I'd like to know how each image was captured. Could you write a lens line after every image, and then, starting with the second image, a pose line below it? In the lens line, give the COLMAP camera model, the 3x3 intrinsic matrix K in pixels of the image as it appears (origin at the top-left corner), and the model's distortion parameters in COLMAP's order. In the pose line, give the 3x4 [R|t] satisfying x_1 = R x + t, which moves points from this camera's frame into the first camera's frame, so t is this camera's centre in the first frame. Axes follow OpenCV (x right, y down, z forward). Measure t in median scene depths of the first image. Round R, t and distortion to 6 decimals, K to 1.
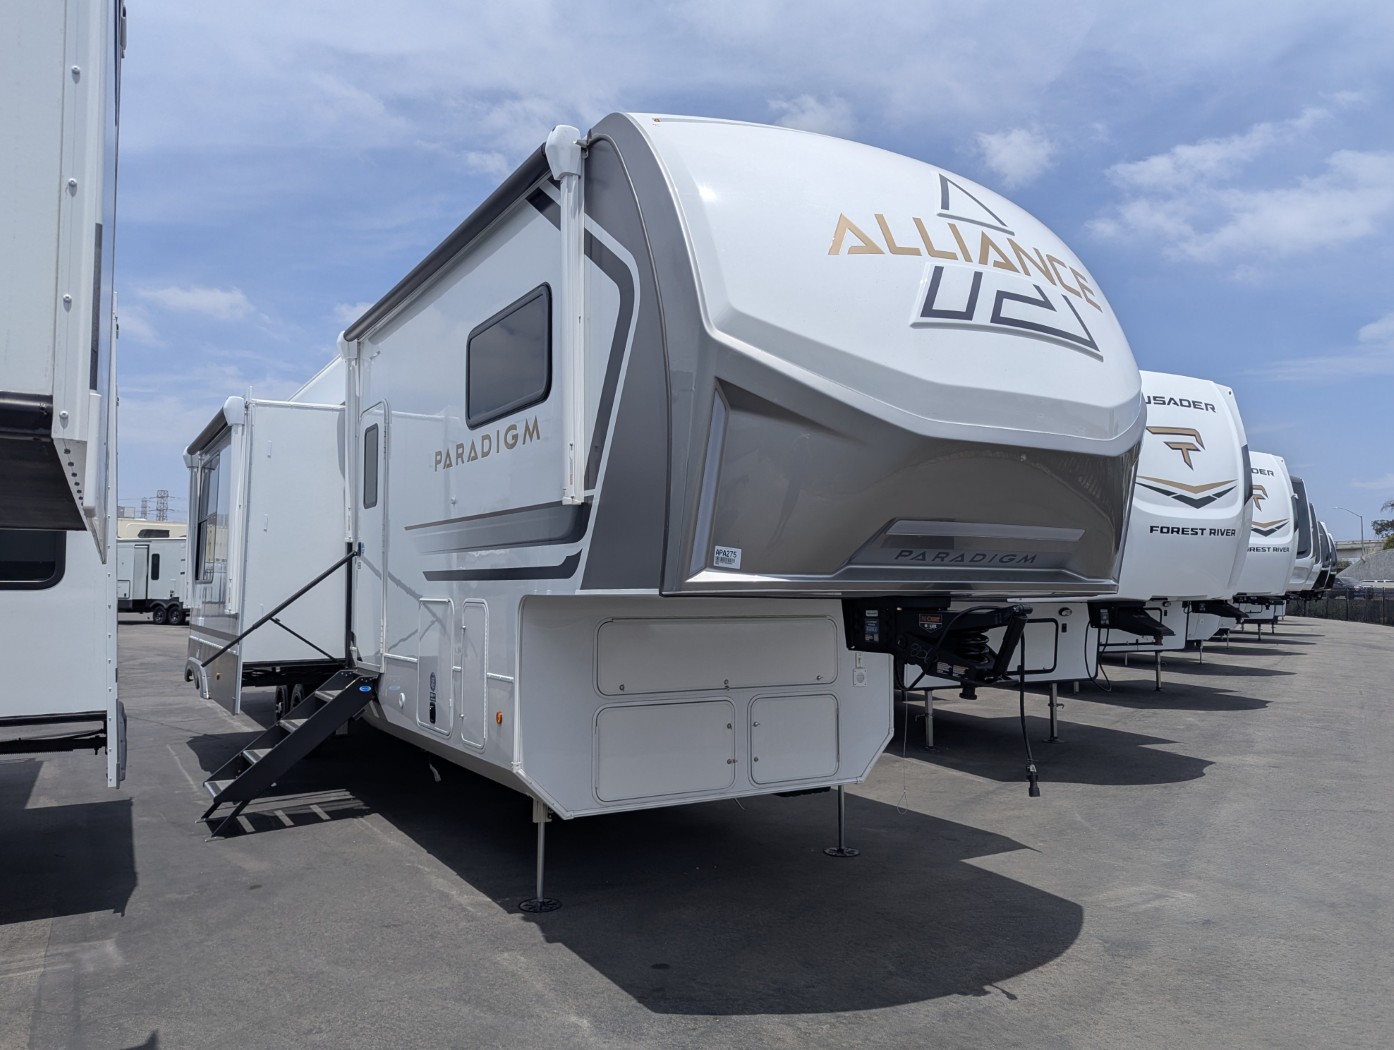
lens RADIAL K [[1026.7, 0, 744.3], [0, 1026.7, 539.5], [0, 0, 1]] dist [0.034304, -0.027938]
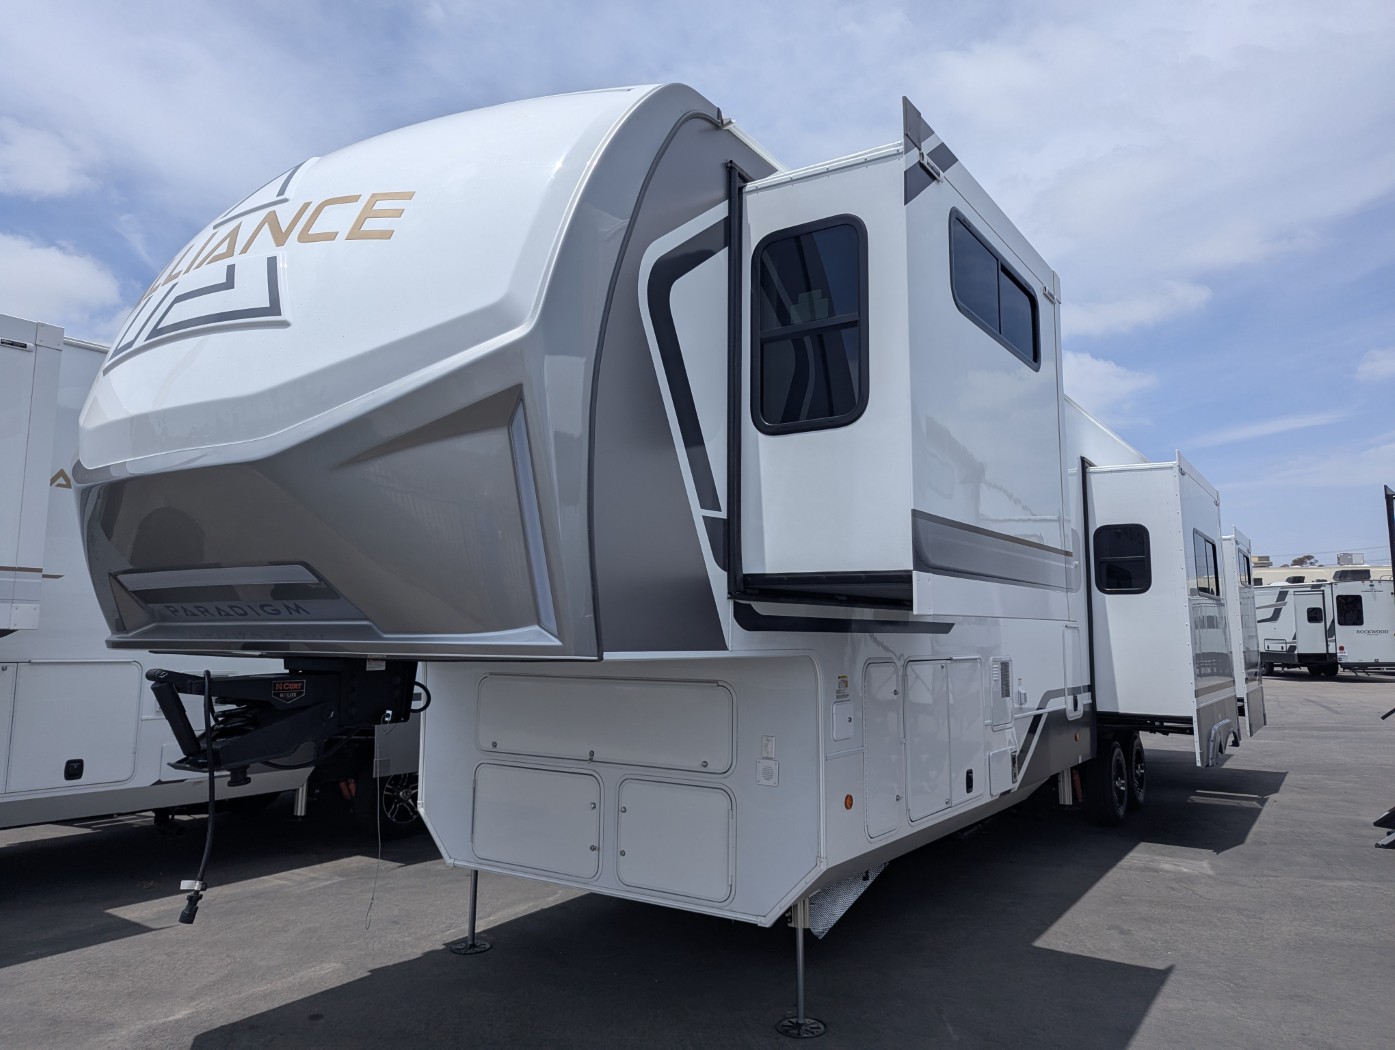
lens RADIAL K [[1027.4, 0, 701.2], [0, 1027.4, 520.7], [0, 0, 1]] dist [0.034304, -0.027938]
pose [[0.389274, -0.099372, -0.915746, 1.045931], [0.042037, 0.995044, -0.090108, 0.033266], [0.920162, -0.003419, 0.391522, 0.942563]]
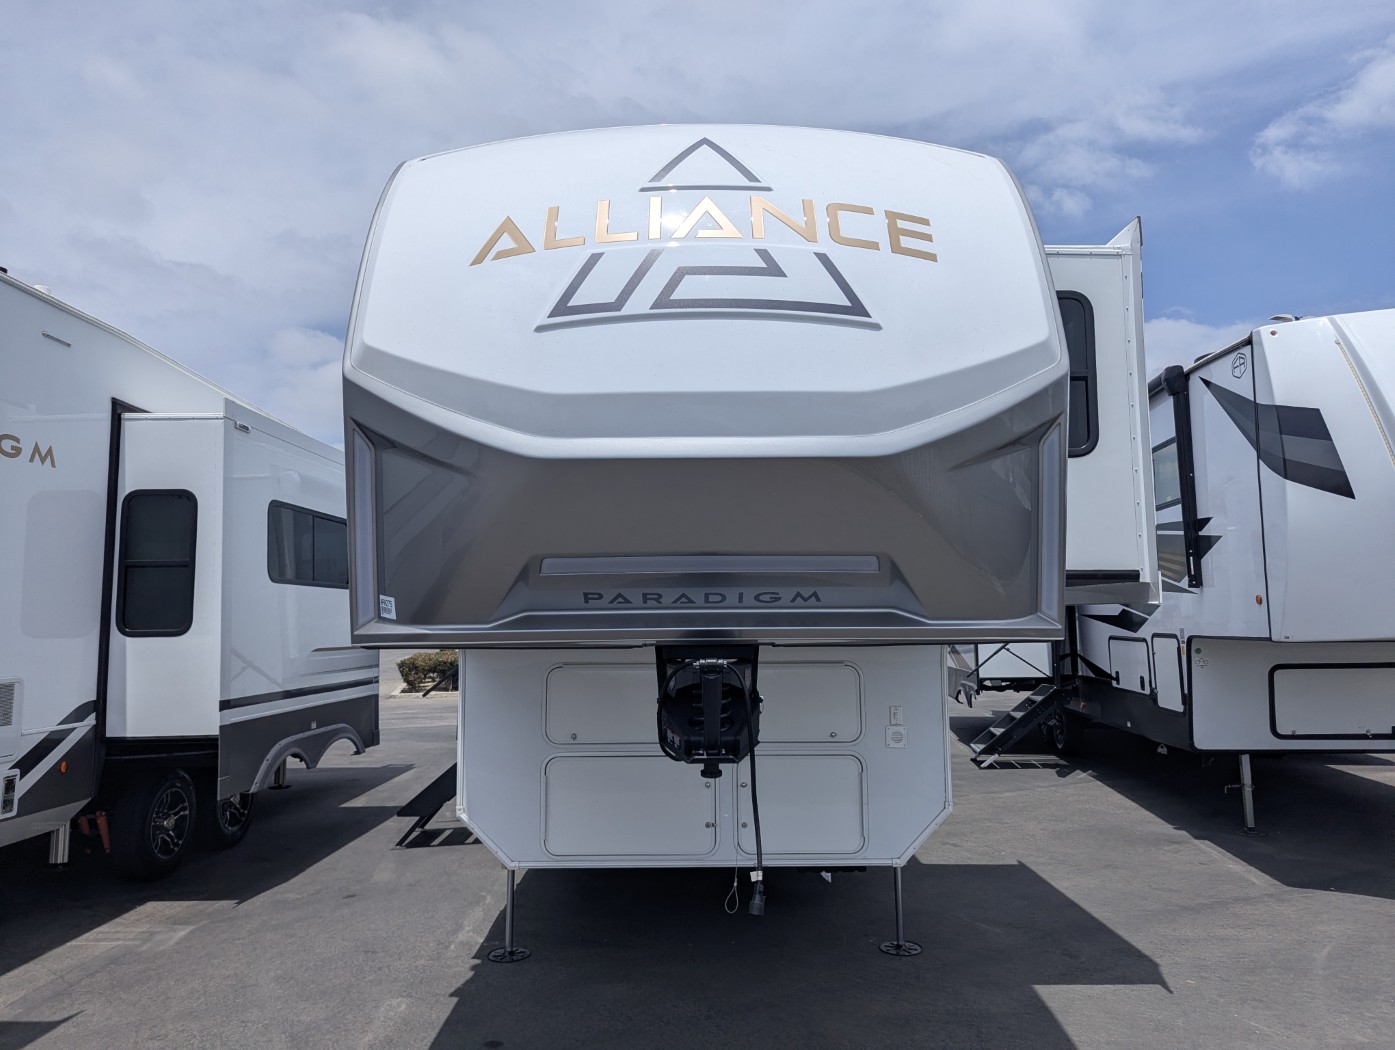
lens RADIAL K [[1027.4, 0, 725.9], [0, 1027.4, 524.1], [0, 0, 1]] dist [0.034304, -0.027938]
pose [[0.850045, -0.055288, -0.523801, 0.606856], [0.034371, 0.998178, -0.049582, -0.000580], [0.525588, 0.024143, 0.850397, 0.302561]]
